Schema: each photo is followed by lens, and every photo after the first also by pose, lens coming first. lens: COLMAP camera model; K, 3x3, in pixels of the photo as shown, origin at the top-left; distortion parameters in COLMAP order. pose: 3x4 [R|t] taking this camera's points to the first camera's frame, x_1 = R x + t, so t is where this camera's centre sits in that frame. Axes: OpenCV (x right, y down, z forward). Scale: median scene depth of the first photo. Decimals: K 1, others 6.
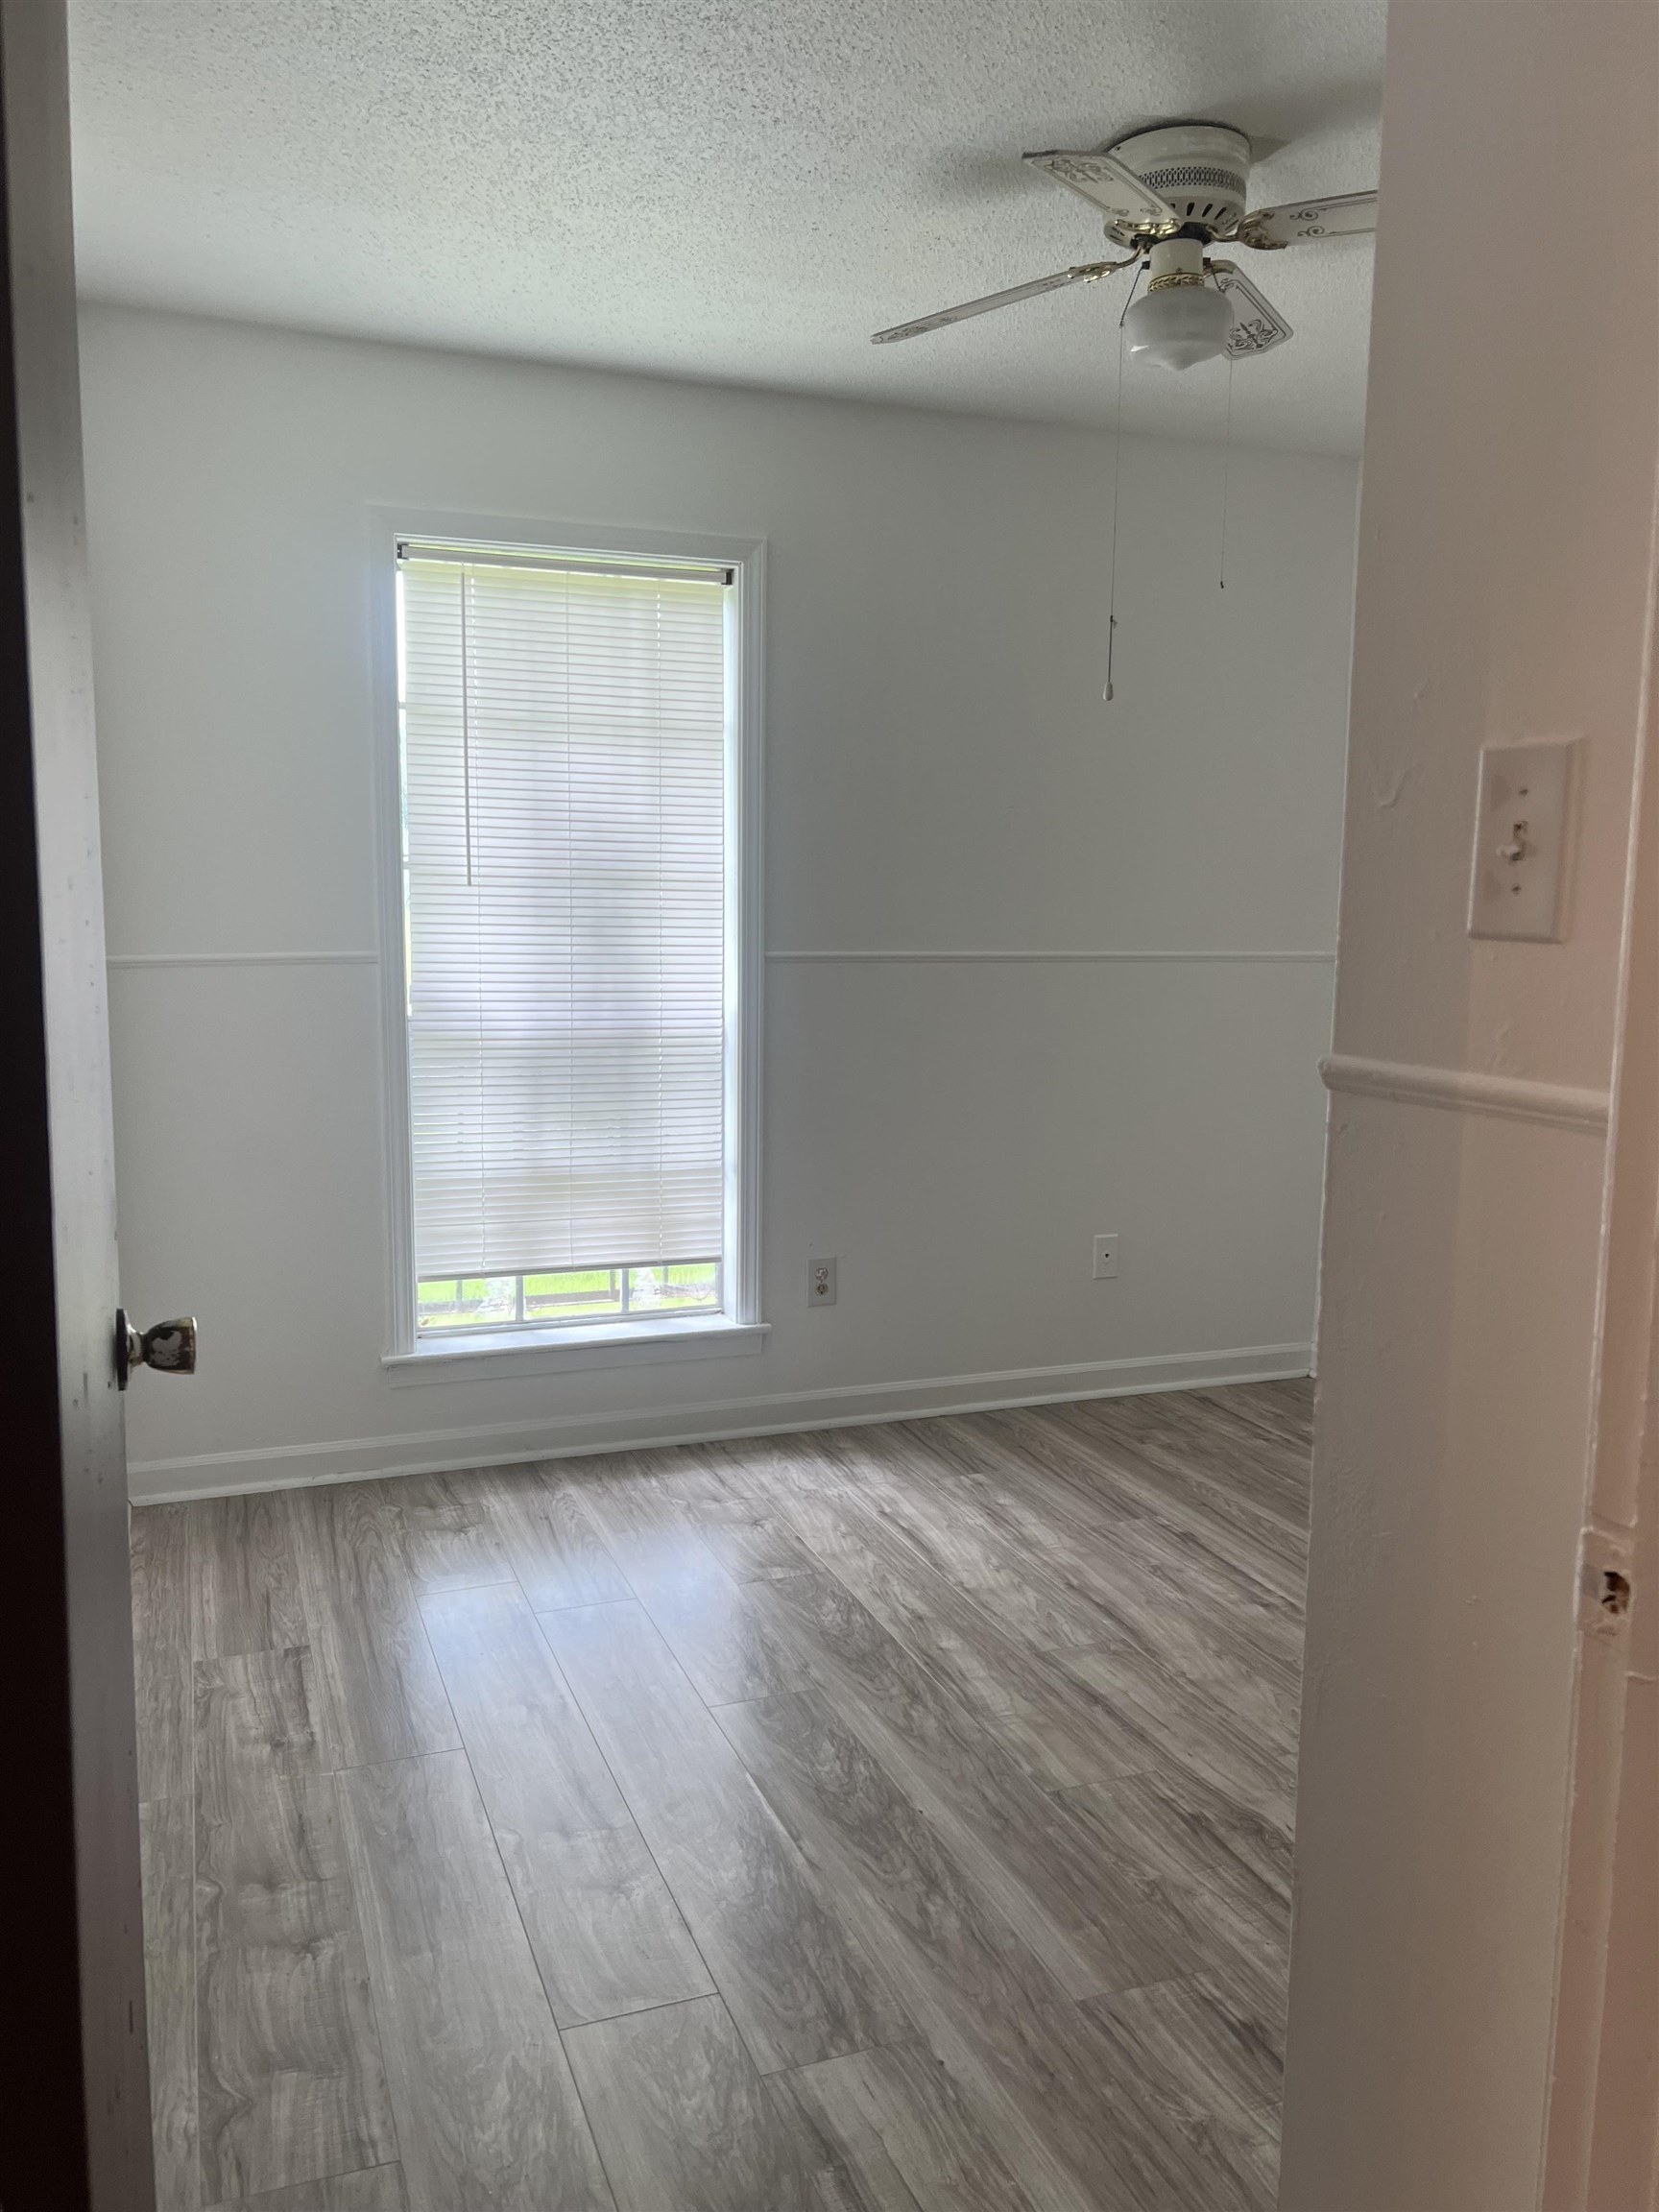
lens RADIAL K [[1671.5, 0, 827.9], [0, 1671.5, 1111.7], [0, 0, 1]] dist [0.053342, -0.048366]
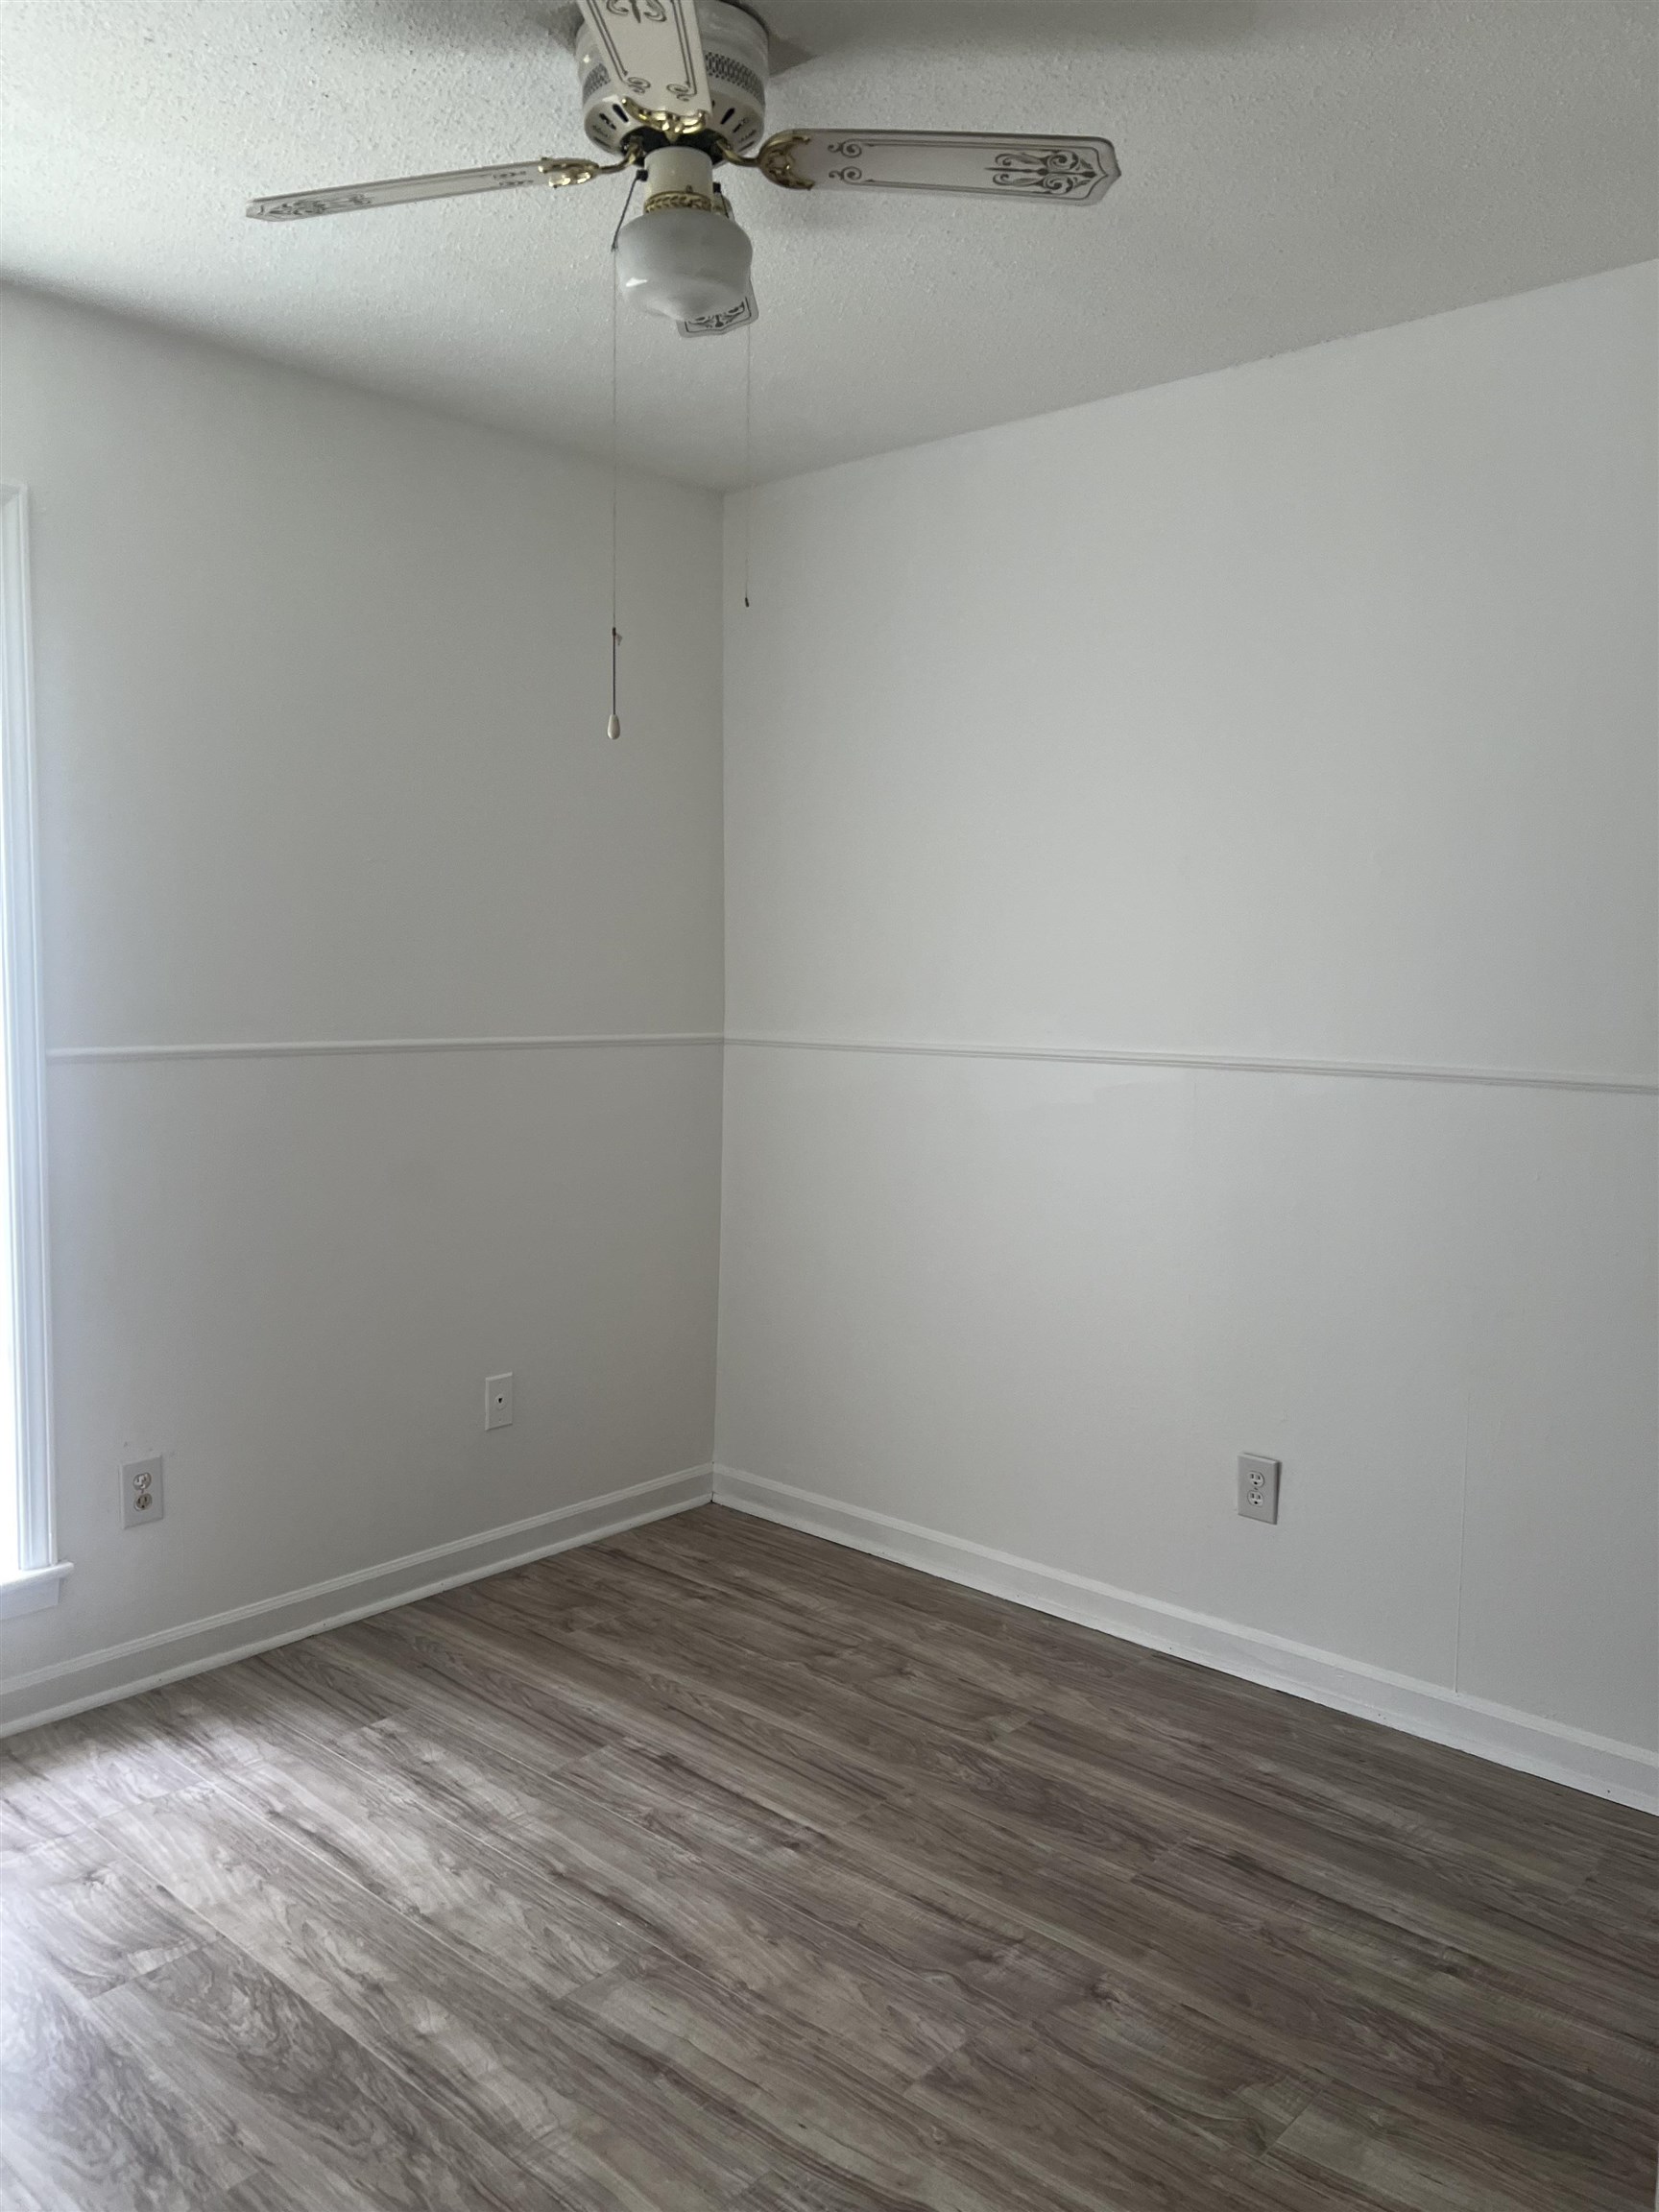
lens RADIAL K [[1671.5, 0, 822.4], [0, 1671.5, 1111.5], [0, 0, 1]] dist [0.053342, -0.048366]
pose [[0.892631, -0.040169, 0.448995, -0.082577], [0.052774, 0.998485, -0.015588, -0.050755], [-0.447689, 0.037610, 0.893398, 0.244104]]
